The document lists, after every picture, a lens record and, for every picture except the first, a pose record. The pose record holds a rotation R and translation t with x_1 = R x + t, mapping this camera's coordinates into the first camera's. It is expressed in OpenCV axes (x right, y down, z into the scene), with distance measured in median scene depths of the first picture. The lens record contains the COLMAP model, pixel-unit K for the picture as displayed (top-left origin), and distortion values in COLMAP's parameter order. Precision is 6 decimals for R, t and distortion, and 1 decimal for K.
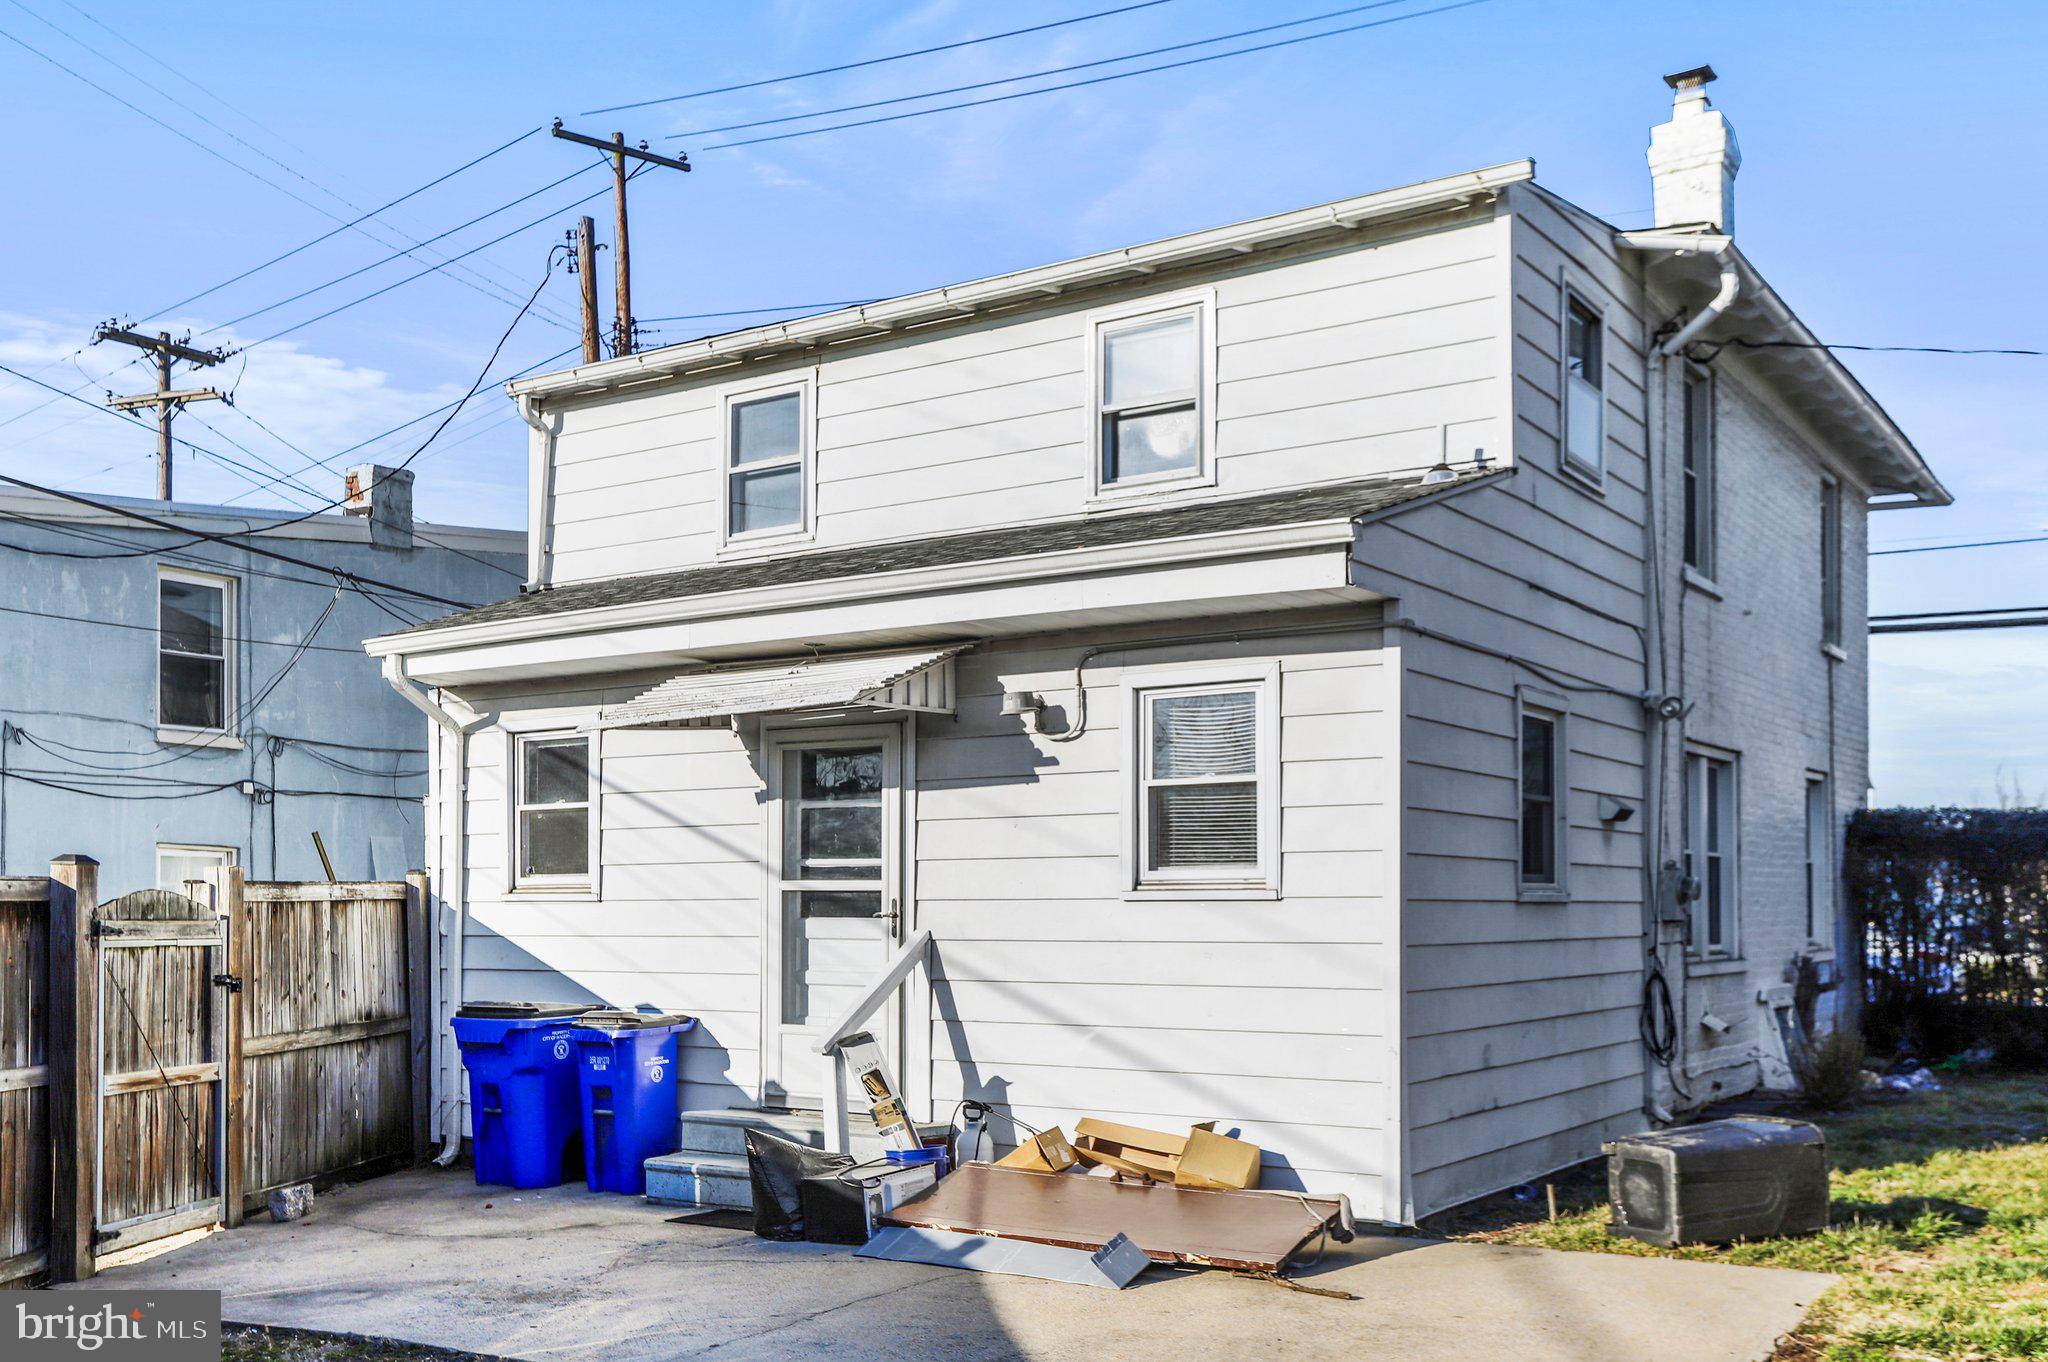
lens RADIAL K [[1943.9, 0, 1018.4], [0, 1943.9, 679.0], [0, 0, 1]] dist [0.013578, 0.000000]
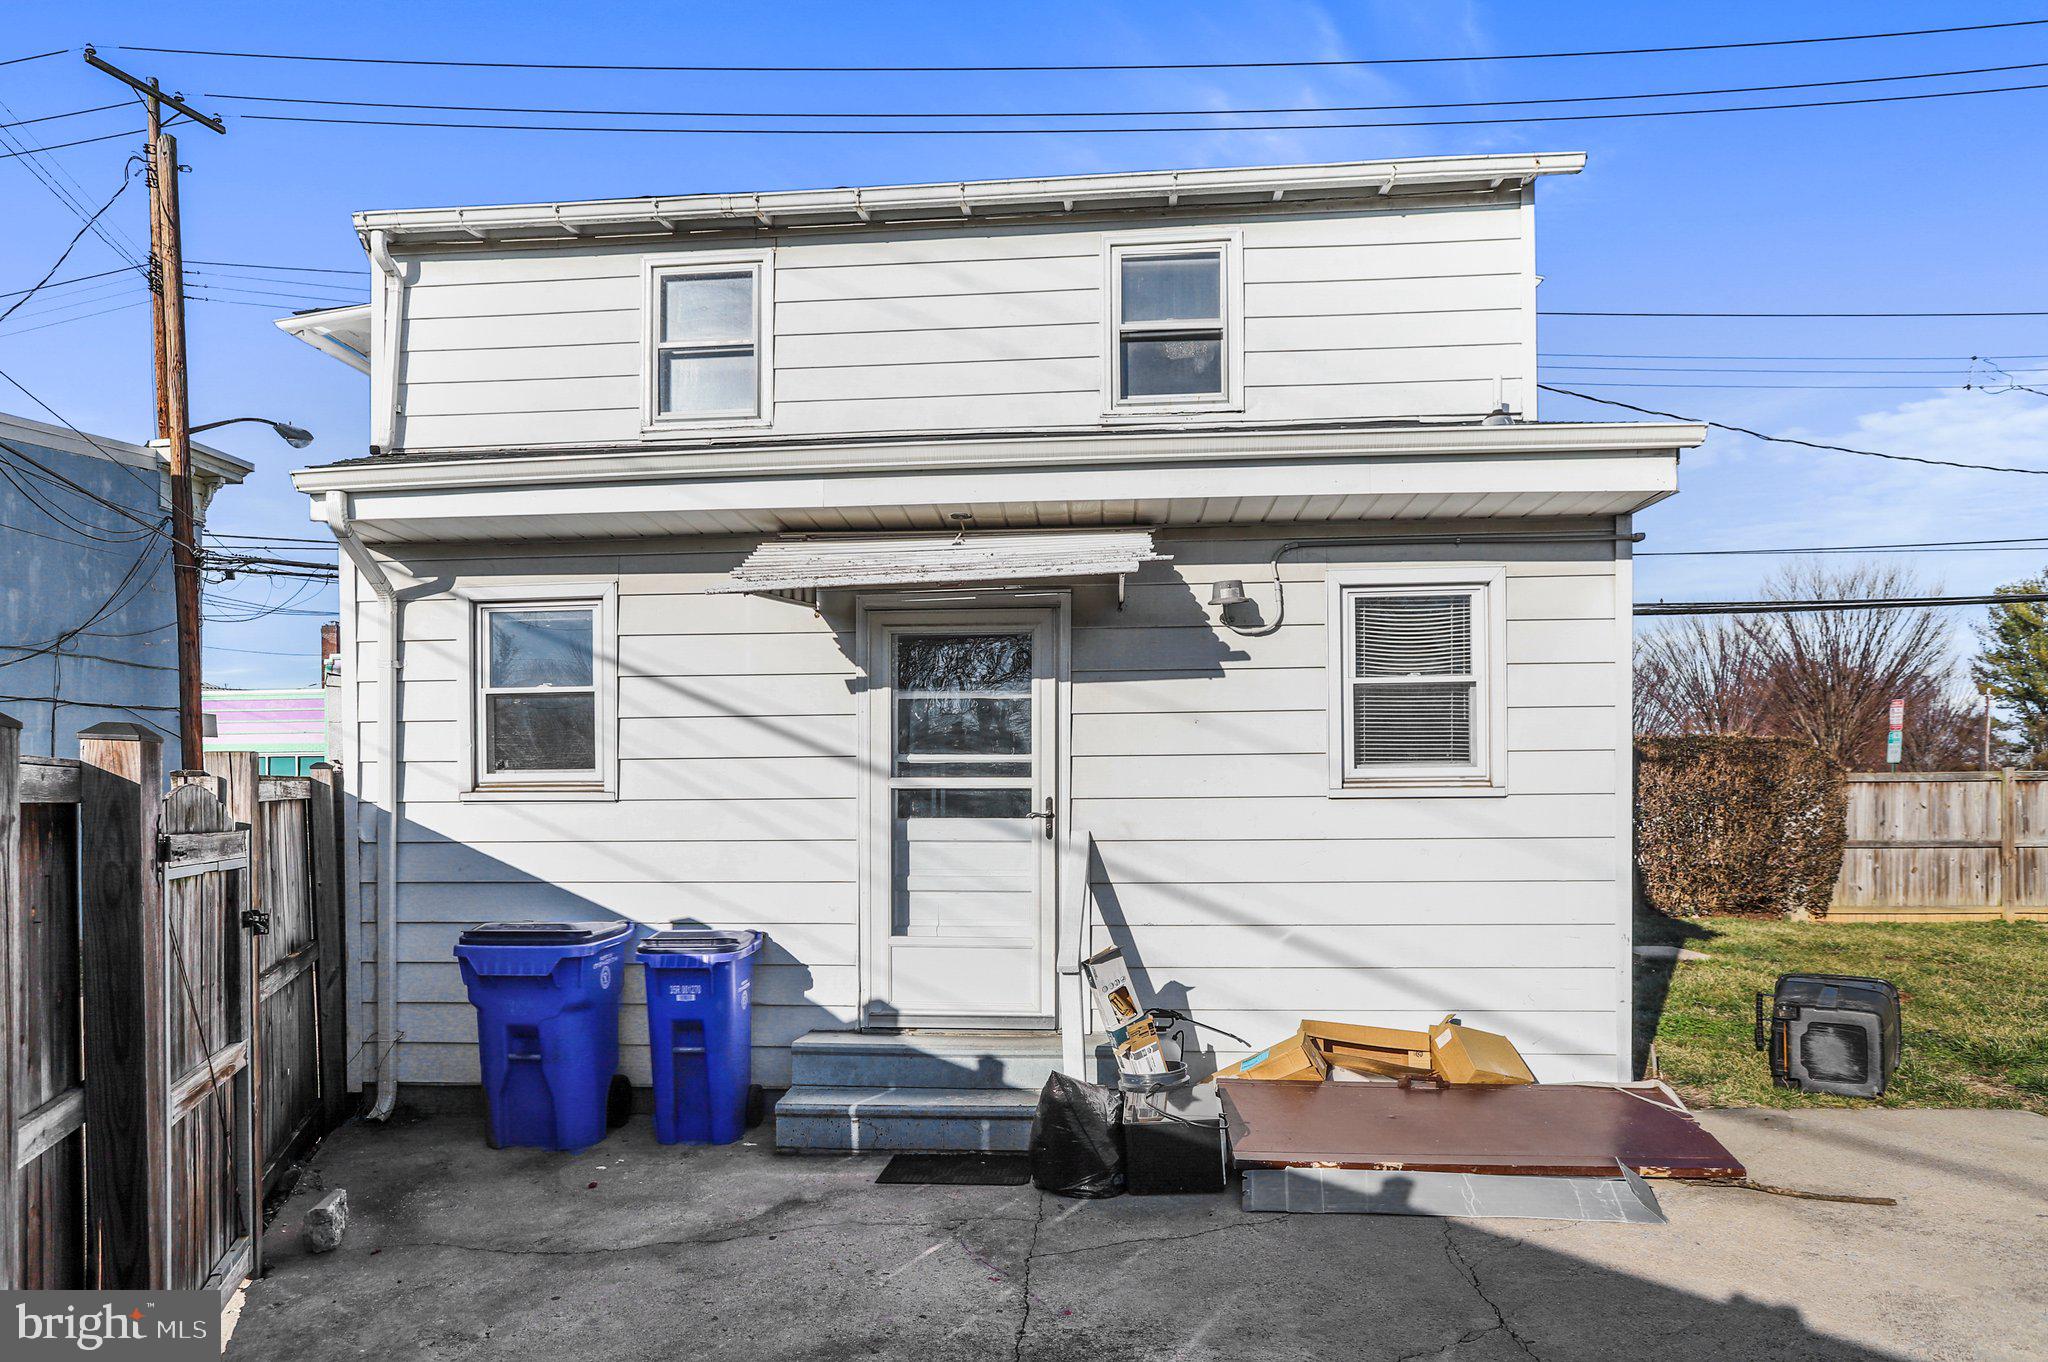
lens RADIAL K [[1304.6, 0, 1020.8], [0, 1304.6, 698.8], [0, 0, 1]] dist [-0.029017, 0.023716]
pose [[0.879026, 0.032825, 0.475643, -0.359492], [-0.050677, 0.998408, 0.024751, 0.049270], [-0.474073, -0.045861, 0.879290, 0.443112]]
